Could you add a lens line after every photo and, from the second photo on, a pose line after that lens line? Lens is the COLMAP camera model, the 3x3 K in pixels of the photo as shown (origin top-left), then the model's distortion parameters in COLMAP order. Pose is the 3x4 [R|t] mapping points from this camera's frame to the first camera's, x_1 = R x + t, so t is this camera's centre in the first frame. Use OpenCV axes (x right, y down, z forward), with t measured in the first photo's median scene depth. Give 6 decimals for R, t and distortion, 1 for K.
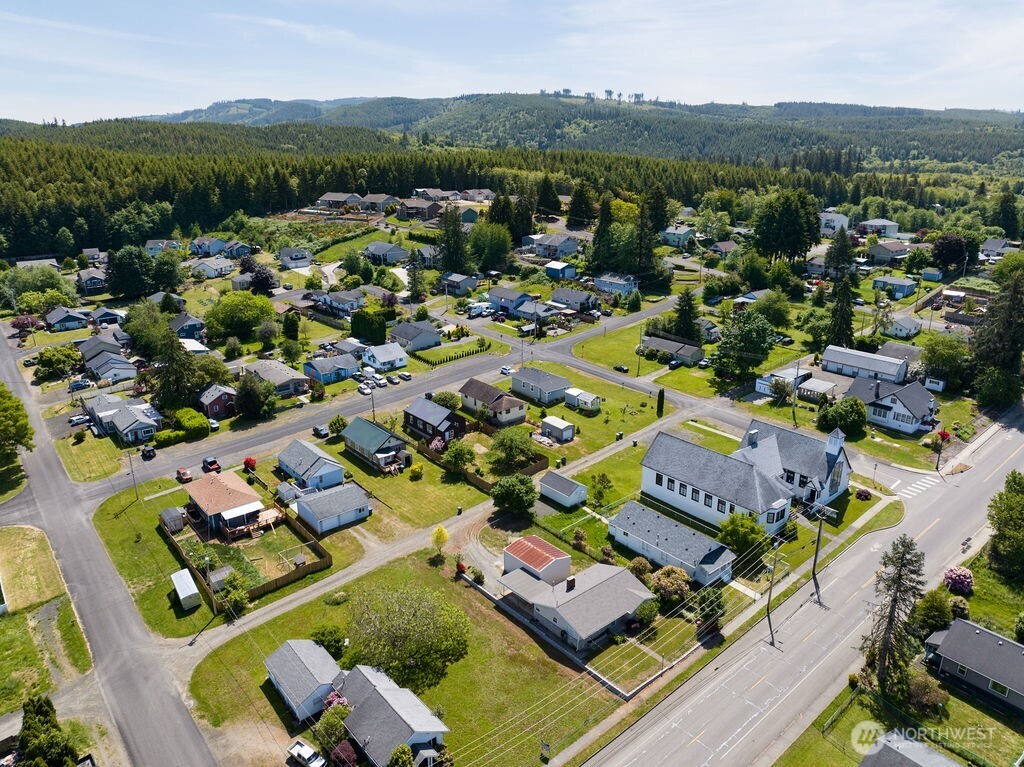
lens RADIAL K [[719.4, 0, 512.0], [0, 719.4, 383.5], [0, 0, 1]] dist [-0.035688, 0.001077]
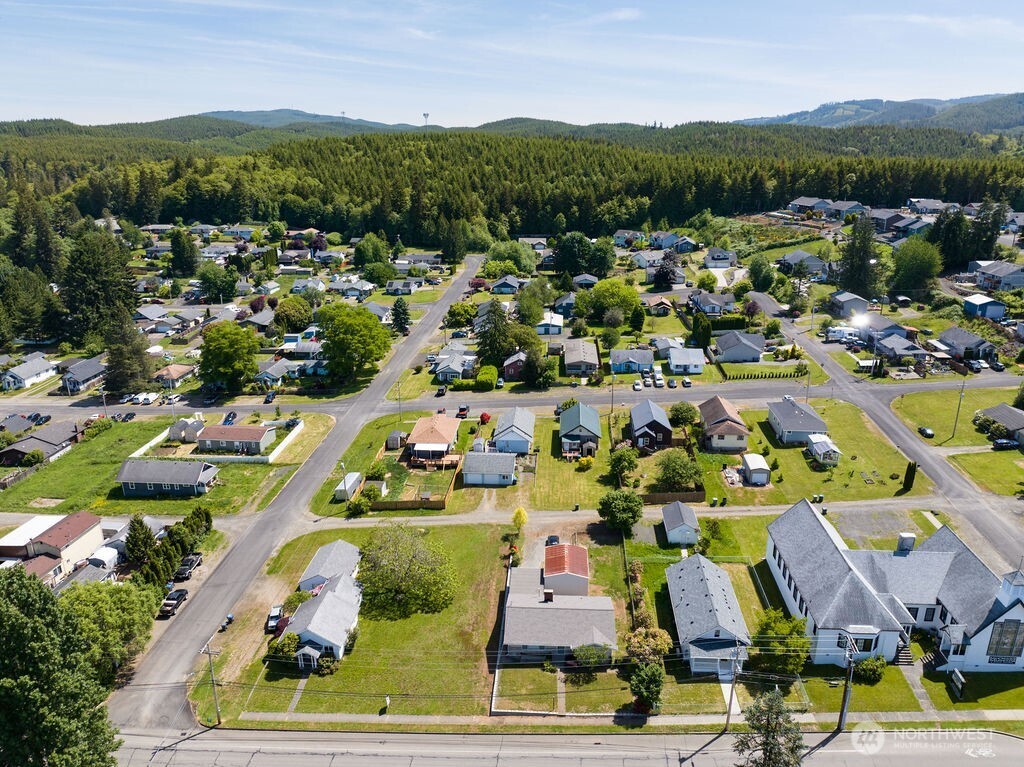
lens RADIAL K [[719.4, 0, 512.0], [0, 719.4, 383.5], [0, 0, 1]] dist [-0.035688, 0.001077]
pose [[0.714885, 0.214884, -0.665405, 0.319482], [-0.216496, 0.972869, 0.081580, -0.035722], [0.664882, 0.085738, 0.742011, 0.111983]]
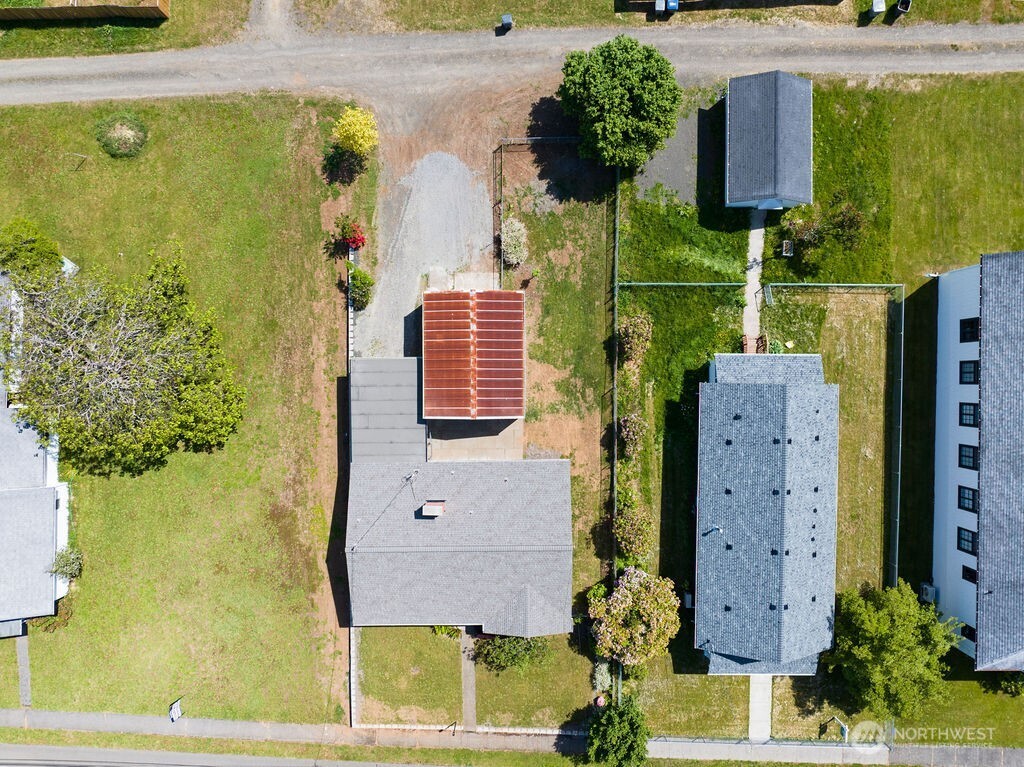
lens RADIAL K [[719.4, 0, 512.0], [0, 719.4, 383.5], [0, 0, 1]] dist [-0.035688, 0.001077]
pose [[0.760460, 0.649382, -0.002055, 0.034790], [-0.206429, 0.244737, 0.947360, -0.088727], [0.615701, -0.720005, 0.320164, 0.477134]]
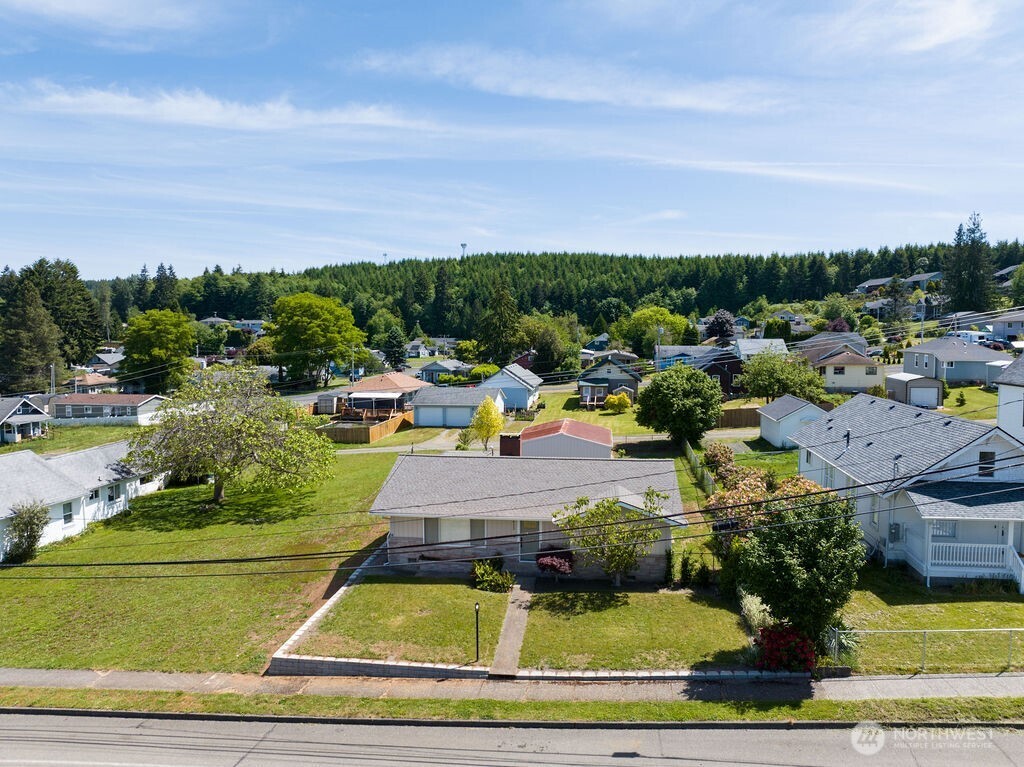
lens RADIAL K [[719.4, 0, 512.0], [0, 719.4, 383.5], [0, 0, 1]] dist [-0.035688, 0.001077]
pose [[0.668937, 0.051366, -0.741542, 0.190721], [-0.234231, 0.961351, -0.144705, 0.151997], [0.705450, 0.270490, 0.655115, 0.368889]]
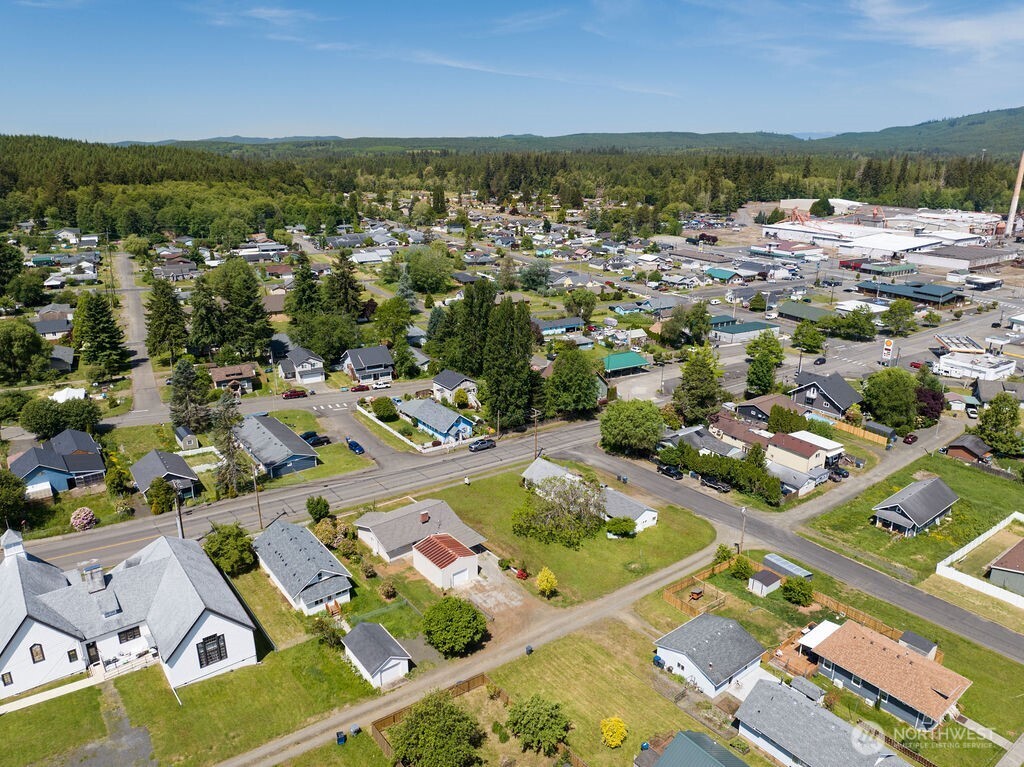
lens RADIAL K [[676.6, 0, 512.0], [0, 676.6, 383.5], [0, 0, 1]] dist [-0.035965, -0.000461]
pose [[-0.999660, -0.012227, 0.023025, -0.026332], [0.004404, 0.791304, 0.611407, -0.299743], [-0.025695, 0.611301, -0.790981, 0.880070]]
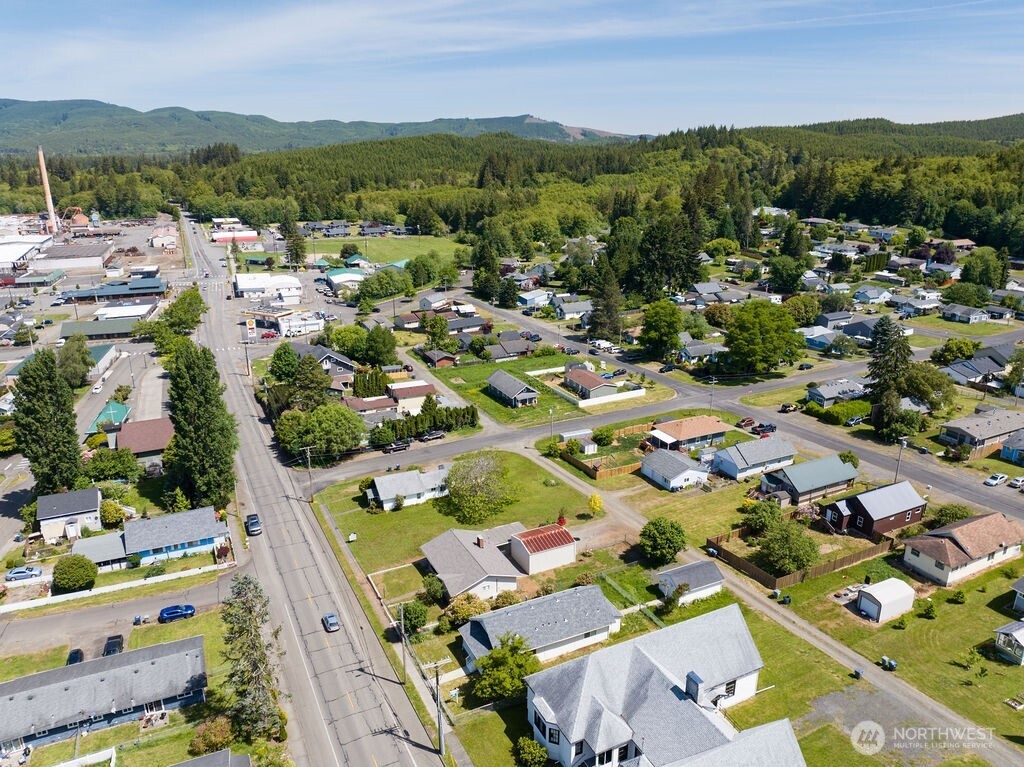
lens RADIAL K [[719.4, 0, 512.0], [0, 719.4, 383.5], [0, 0, 1]] dist [-0.035688, 0.001077]
pose [[-0.249847, 0.300742, -0.920397, 0.510216], [-0.303485, 0.878326, 0.369378, -0.179632], [0.919496, 0.371615, -0.128176, 0.554138]]
